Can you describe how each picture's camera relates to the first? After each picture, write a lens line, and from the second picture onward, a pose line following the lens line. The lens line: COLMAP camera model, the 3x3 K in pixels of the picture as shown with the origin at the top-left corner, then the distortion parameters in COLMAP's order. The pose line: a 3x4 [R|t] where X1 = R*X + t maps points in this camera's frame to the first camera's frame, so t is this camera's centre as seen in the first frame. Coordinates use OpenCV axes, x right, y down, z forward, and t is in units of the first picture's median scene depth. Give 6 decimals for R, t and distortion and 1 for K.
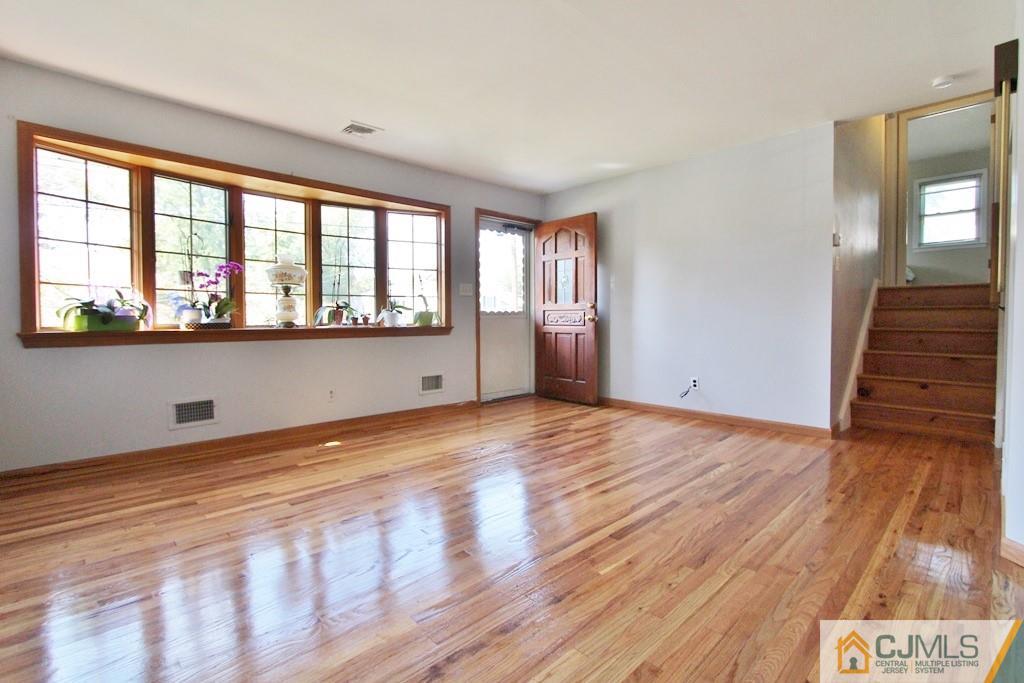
lens RADIAL K [[471.7, 0, 505.5], [0, 471.7, 338.5], [0, 0, 1]] dist [-0.018560, -0.000518]
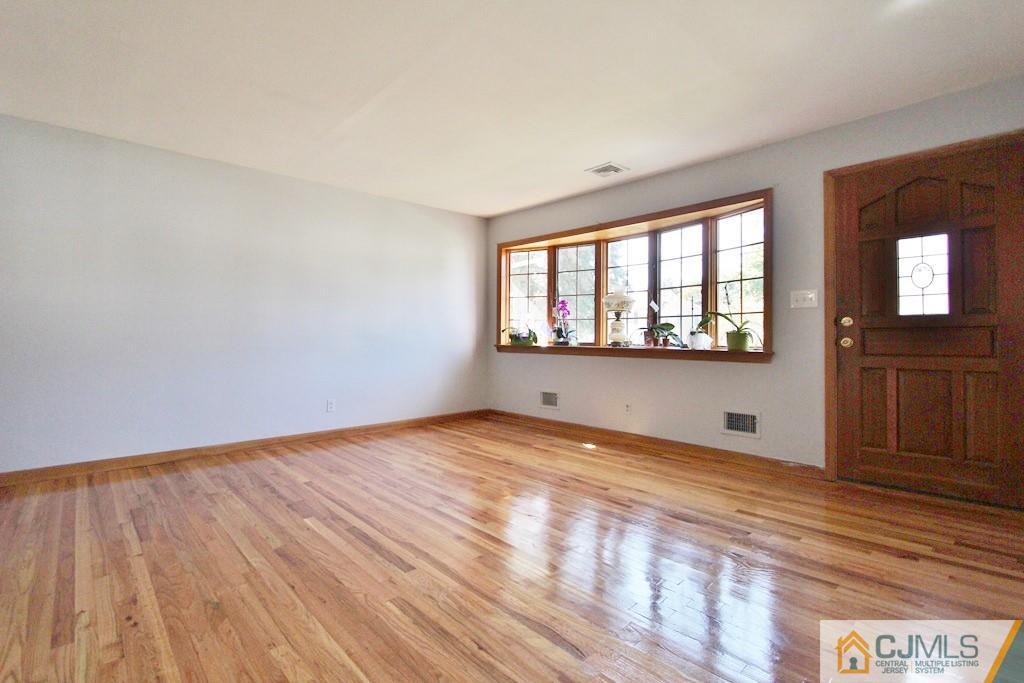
lens RADIAL K [[471.7, 0, 511.9], [0, 471.7, 335.7], [0, 0, 1]] dist [-0.018560, -0.000518]
pose [[-0.006220, -0.000462, -0.999981, 0.823199], [-0.046295, 0.998928, -0.000174, -0.041993], [0.998908, 0.046293, -0.006235, 0.818285]]
